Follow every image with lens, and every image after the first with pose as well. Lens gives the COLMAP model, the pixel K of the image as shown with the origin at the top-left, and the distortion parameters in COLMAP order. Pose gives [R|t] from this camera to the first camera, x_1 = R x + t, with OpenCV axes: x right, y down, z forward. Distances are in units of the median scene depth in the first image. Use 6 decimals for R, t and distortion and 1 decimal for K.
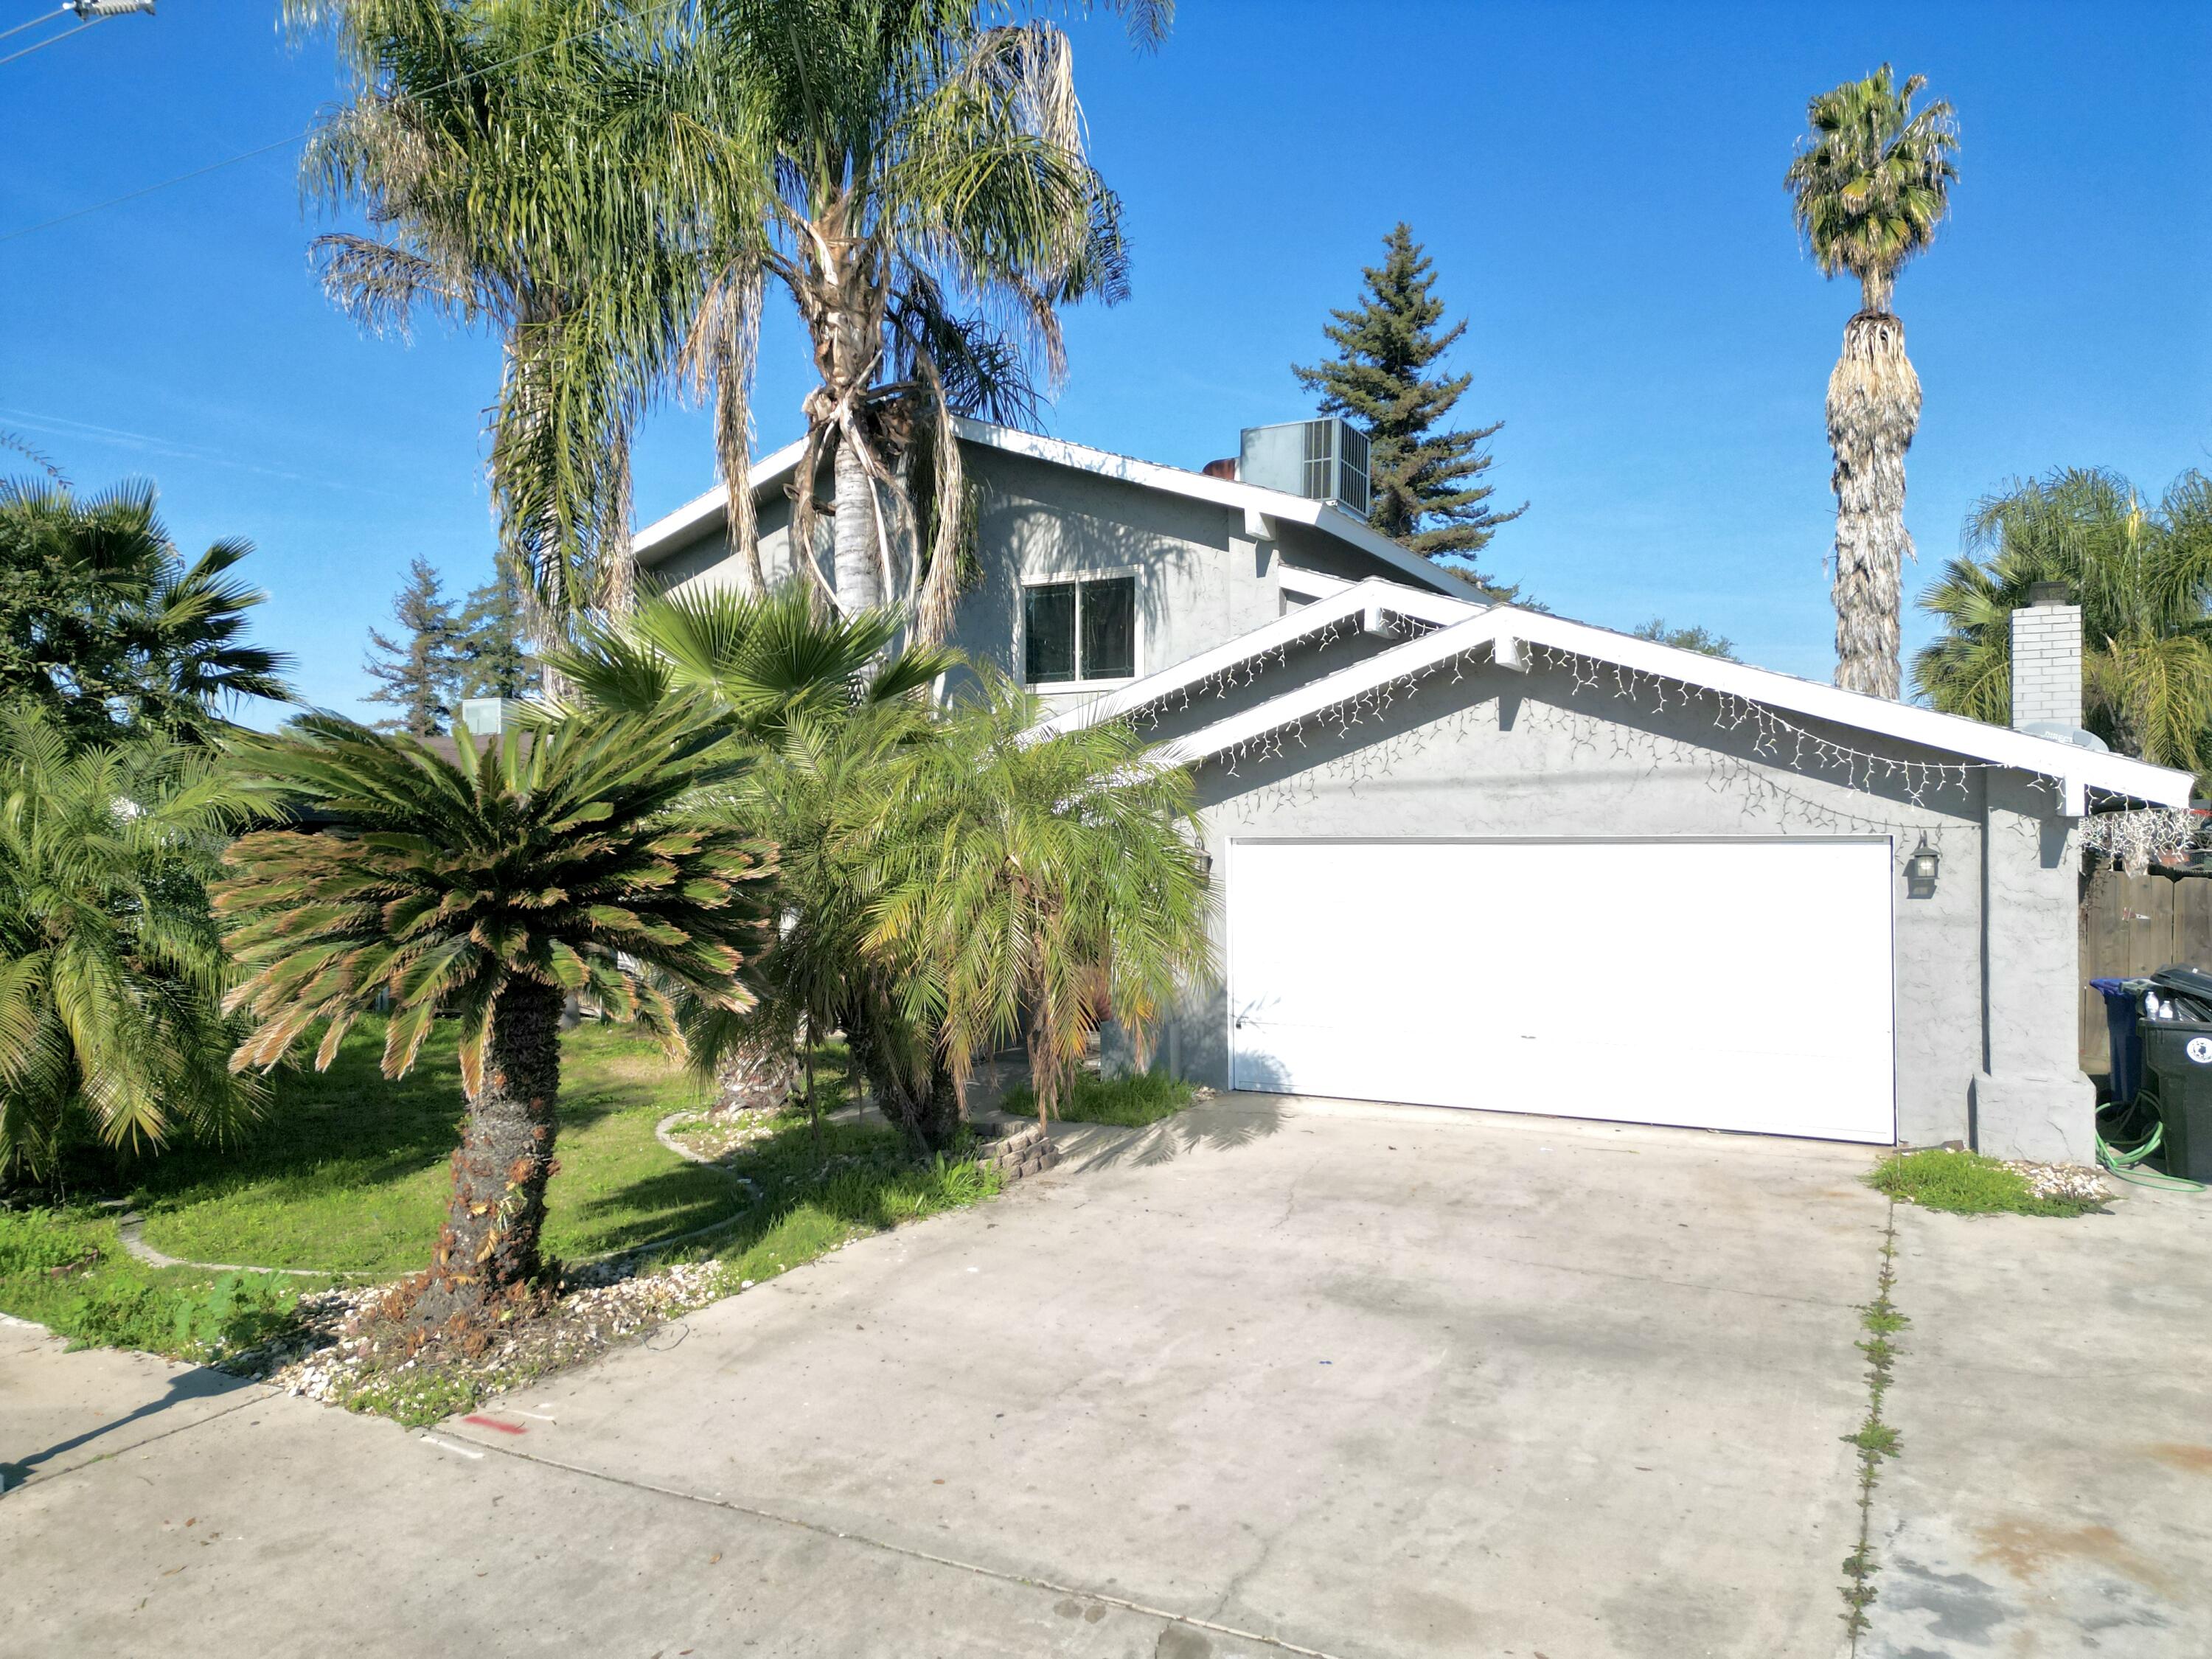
lens RADIAL K [[1487.4, 0, 1092.6], [0, 1487.4, 894.0], [0, 0, 1]] dist [0.047276, -0.027585]
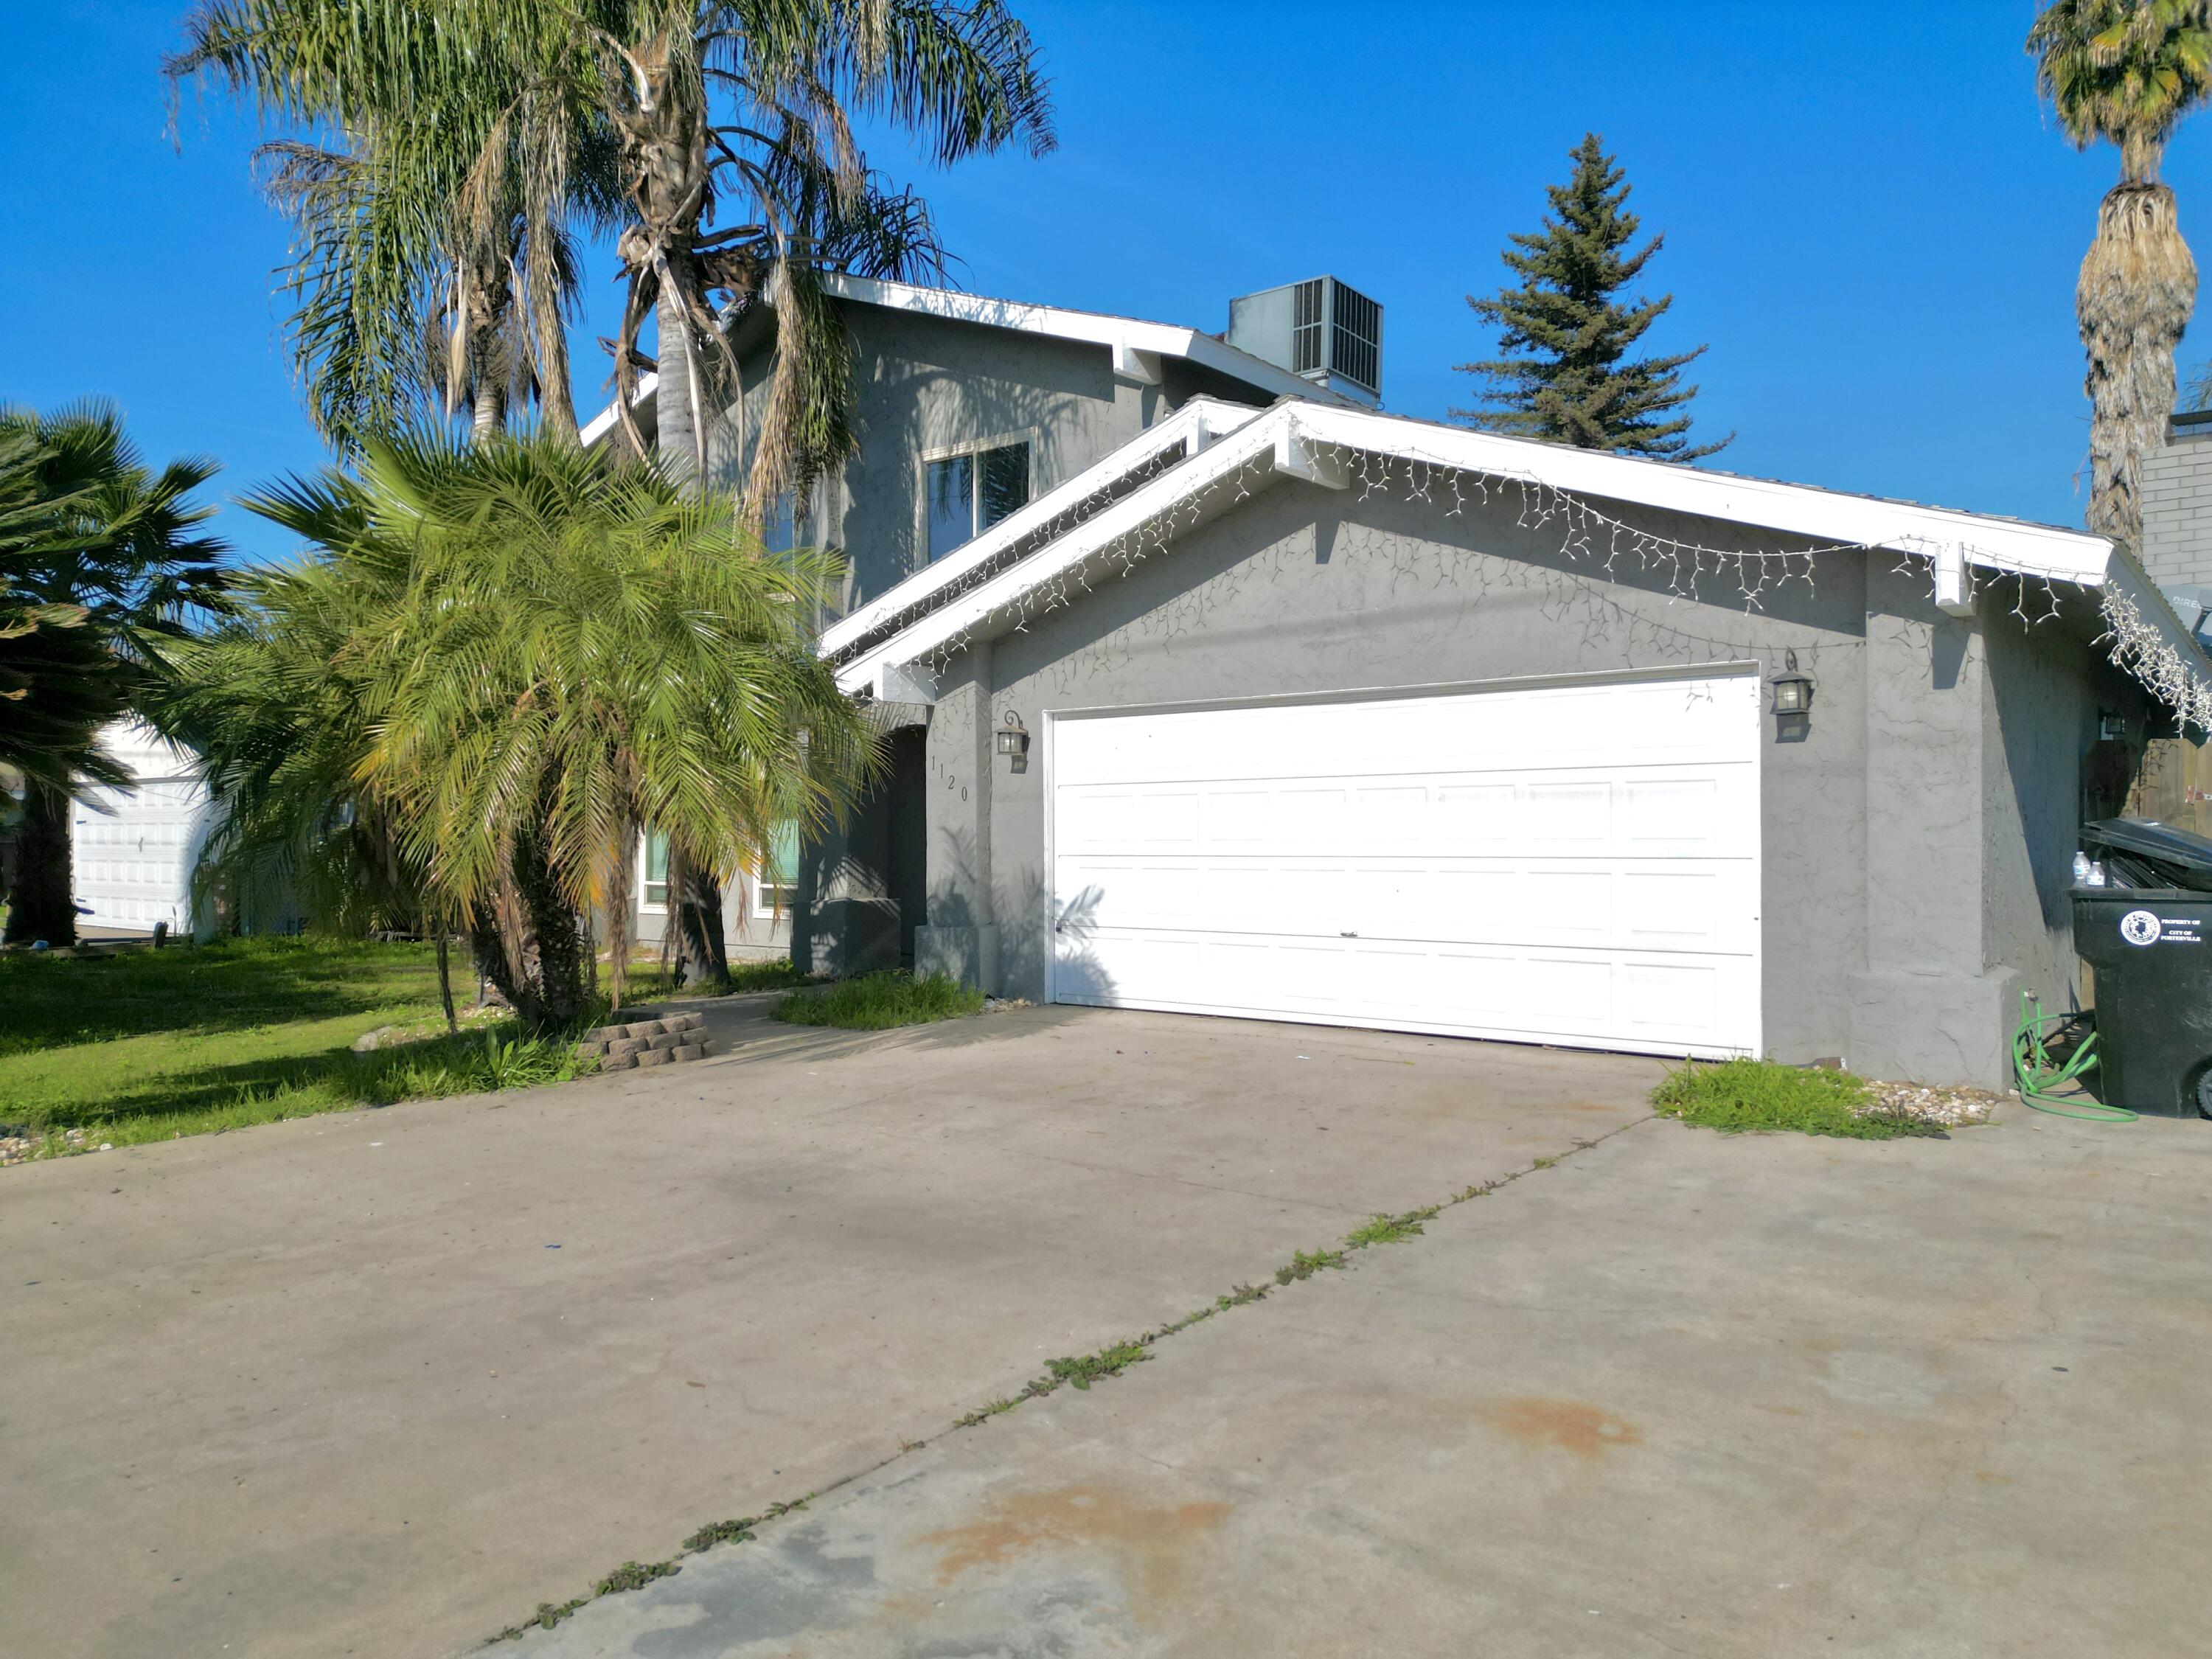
lens RADIAL K [[1487.4, 0, 1064.6], [0, 1487.4, 904.4], [0, 0, 1]] dist [0.047276, -0.027585]
pose [[0.985557, 0.009664, -0.169071, 0.315063], [-0.006876, 0.999831, 0.017068, 0.075228], [0.169207, -0.015659, 0.985456, 0.180169]]
